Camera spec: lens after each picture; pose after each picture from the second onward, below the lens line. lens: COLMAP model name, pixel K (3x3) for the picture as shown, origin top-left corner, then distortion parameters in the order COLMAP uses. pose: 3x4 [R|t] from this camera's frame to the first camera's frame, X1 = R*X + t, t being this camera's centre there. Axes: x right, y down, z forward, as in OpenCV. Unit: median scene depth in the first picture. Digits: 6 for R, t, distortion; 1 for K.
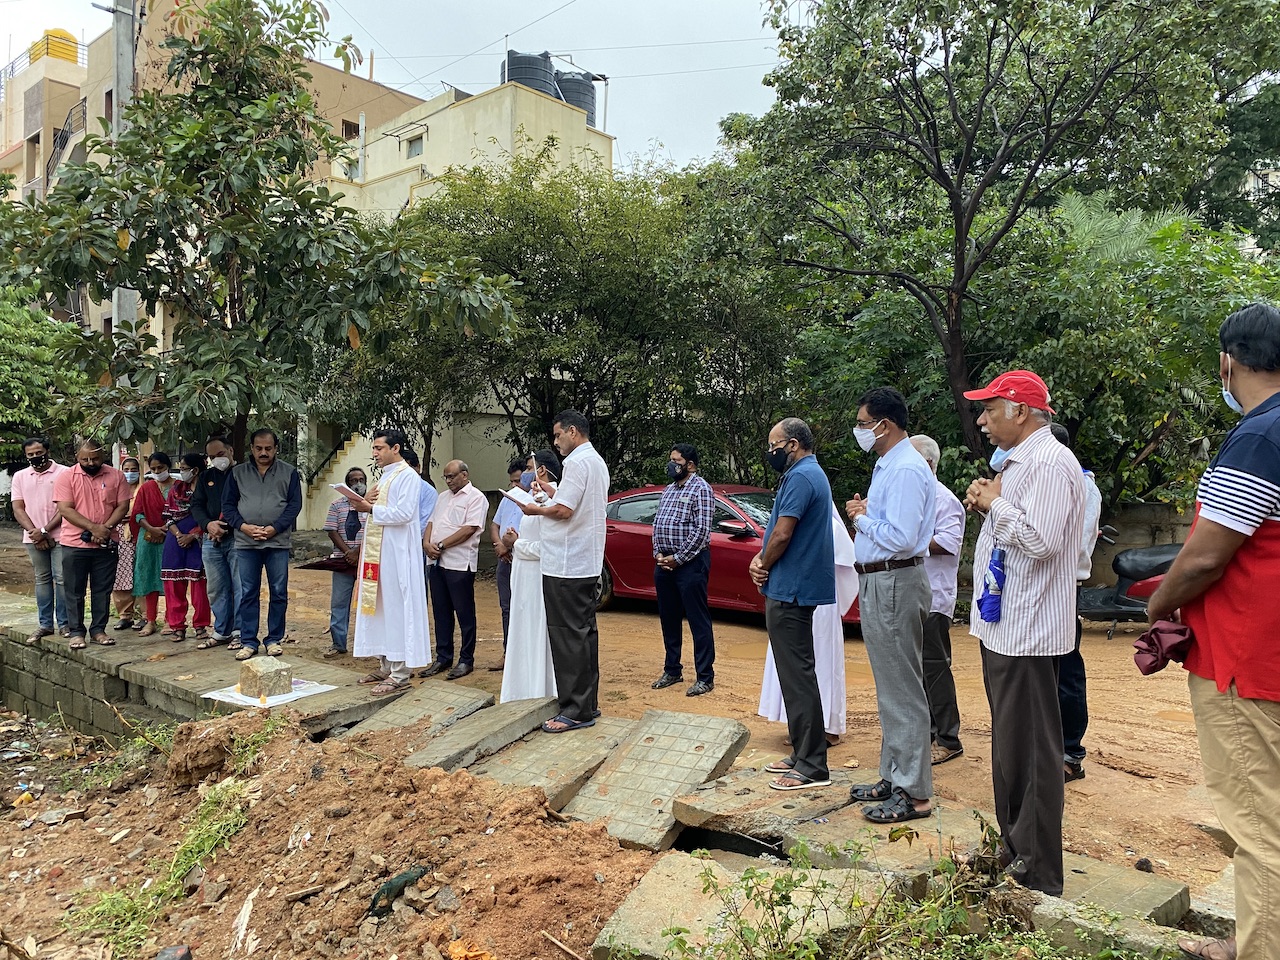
lens RADIAL K [[985.7, 0, 640.0], [0, 985.7, 480.0], [0, 0, 1]] dist [-0.008695, -0.000009]
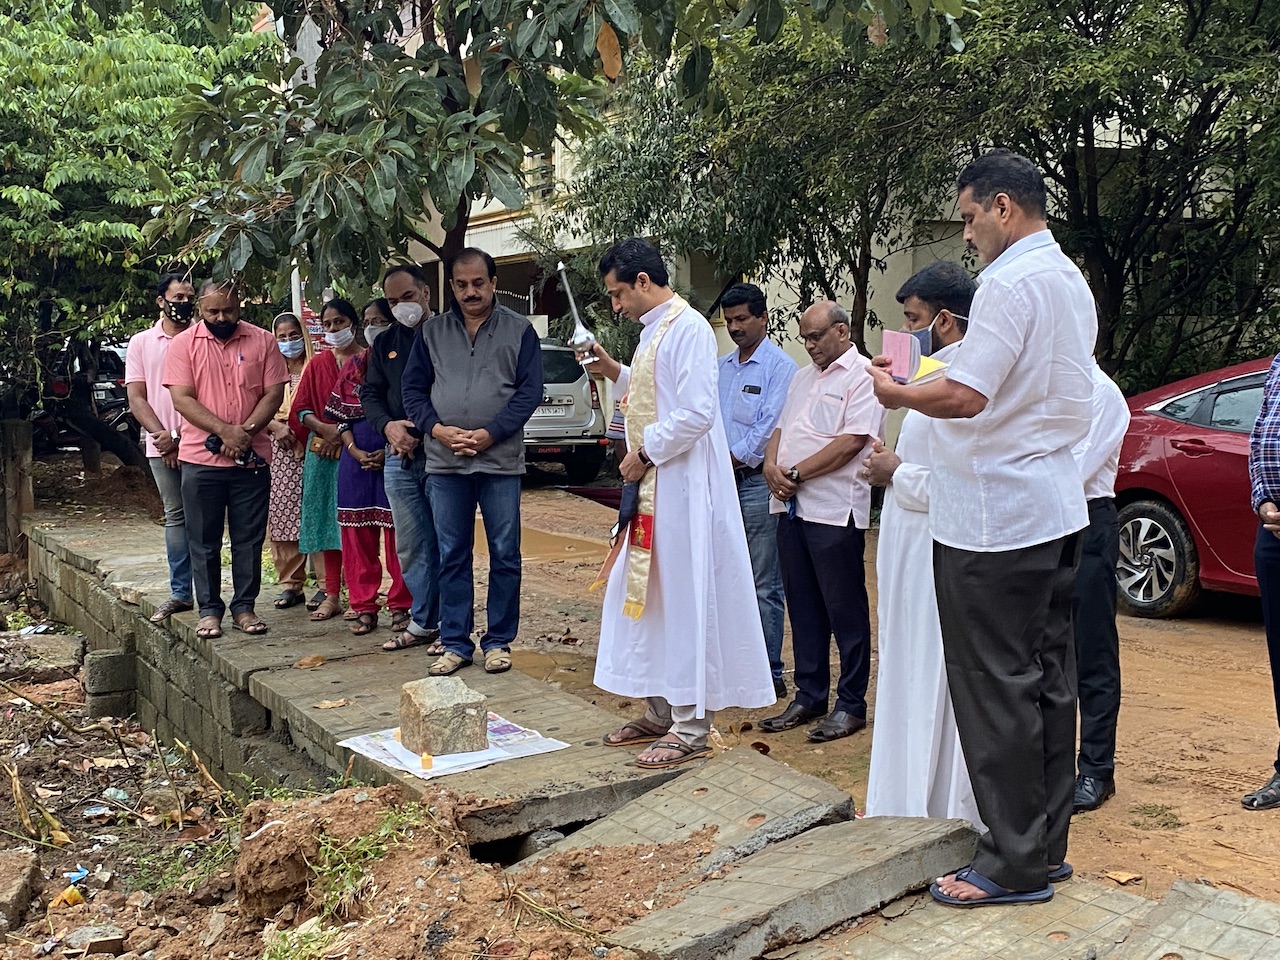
lens RADIAL K [[1633.8, 0, 638.8], [0, 1633.8, 492.9], [0, 0, 1]] dist [0.276413, -0.880387]
pose [[0.917395, 0.024918, -0.397197, 0.055485], [0.006170, 0.997027, 0.076800, 0.012059], [0.397930, -0.072907, 0.914514, 0.213572]]
